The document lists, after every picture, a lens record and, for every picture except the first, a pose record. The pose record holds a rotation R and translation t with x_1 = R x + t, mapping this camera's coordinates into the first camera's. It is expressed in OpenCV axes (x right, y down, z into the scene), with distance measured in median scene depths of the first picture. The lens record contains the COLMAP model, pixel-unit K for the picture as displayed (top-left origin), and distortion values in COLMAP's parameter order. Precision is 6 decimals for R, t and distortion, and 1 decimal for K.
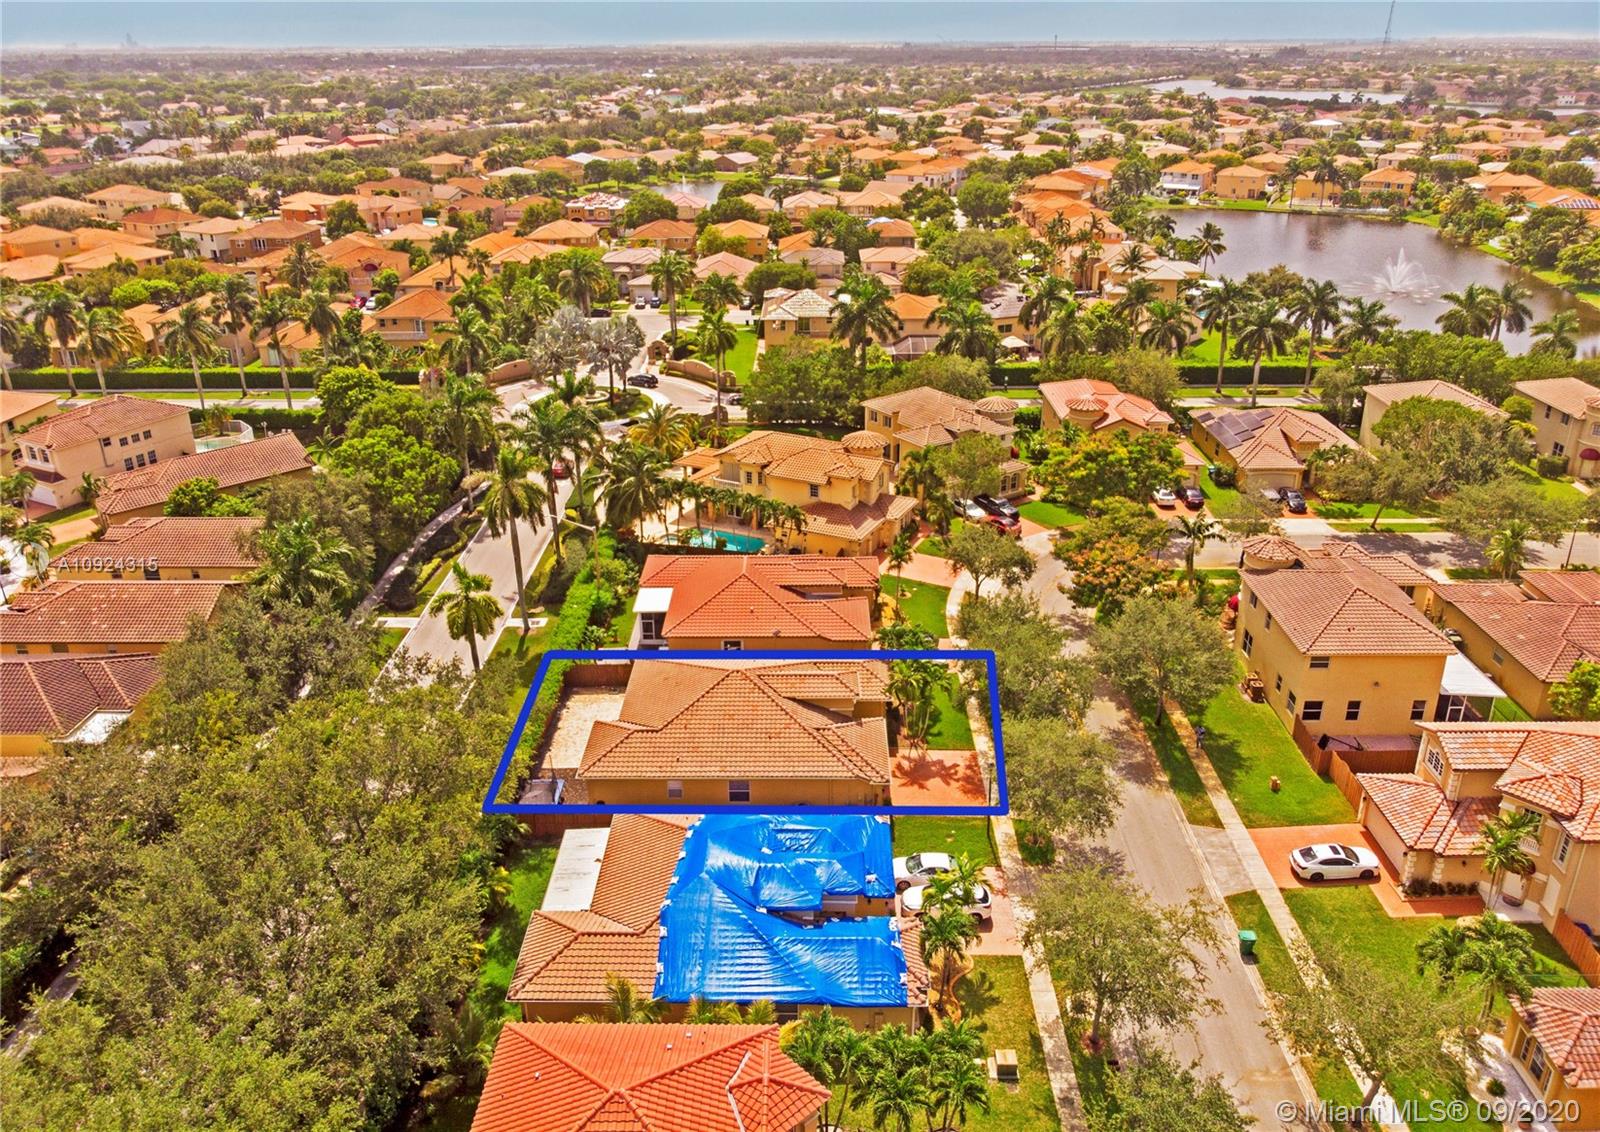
lens RADIAL K [[1155.7, 0, 799.0], [0, 1155.7, 572.1], [0, 0, 1]] dist [-0.022632, 0.010509]
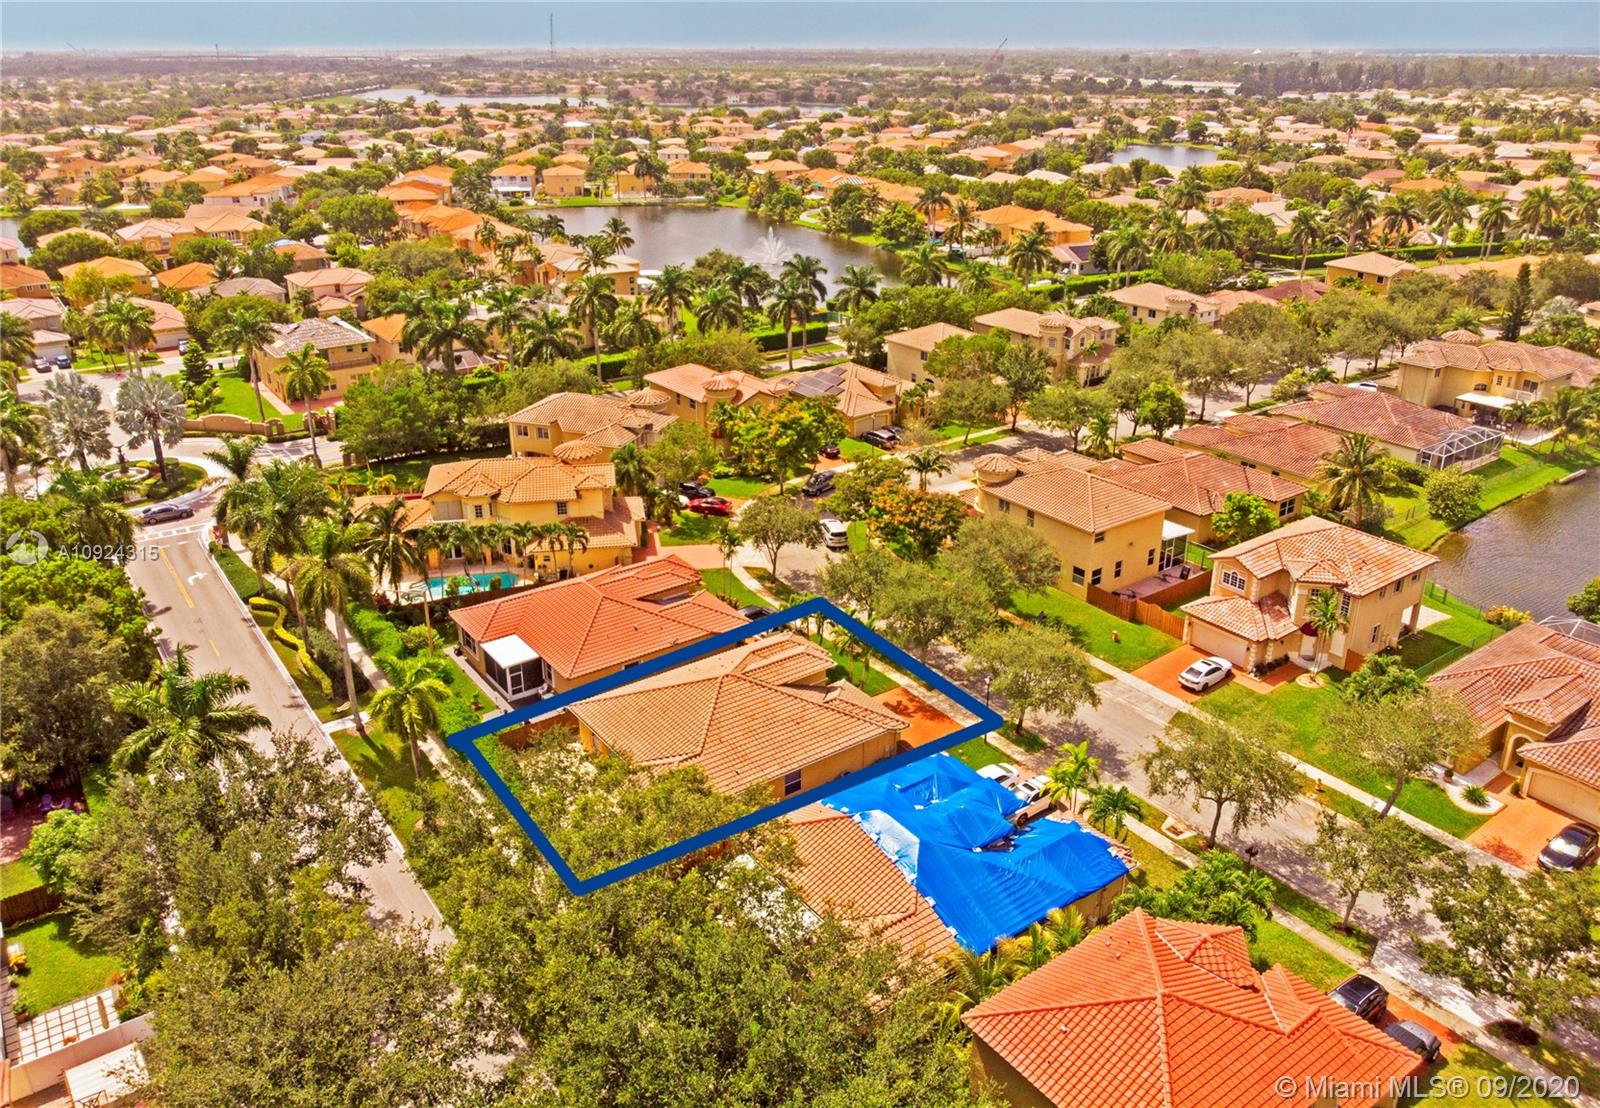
lens RADIAL K [[1146.6, 0, 799.2], [0, 1146.6, 548.2], [0, 0, 1]] dist [-0.009764, -0.004777]
pose [[0.804641, -0.229879, 0.547456, -0.358456], [0.242163, 0.968899, 0.050918, -0.038429], [-0.542135, 0.091603, 0.835284, 0.091637]]
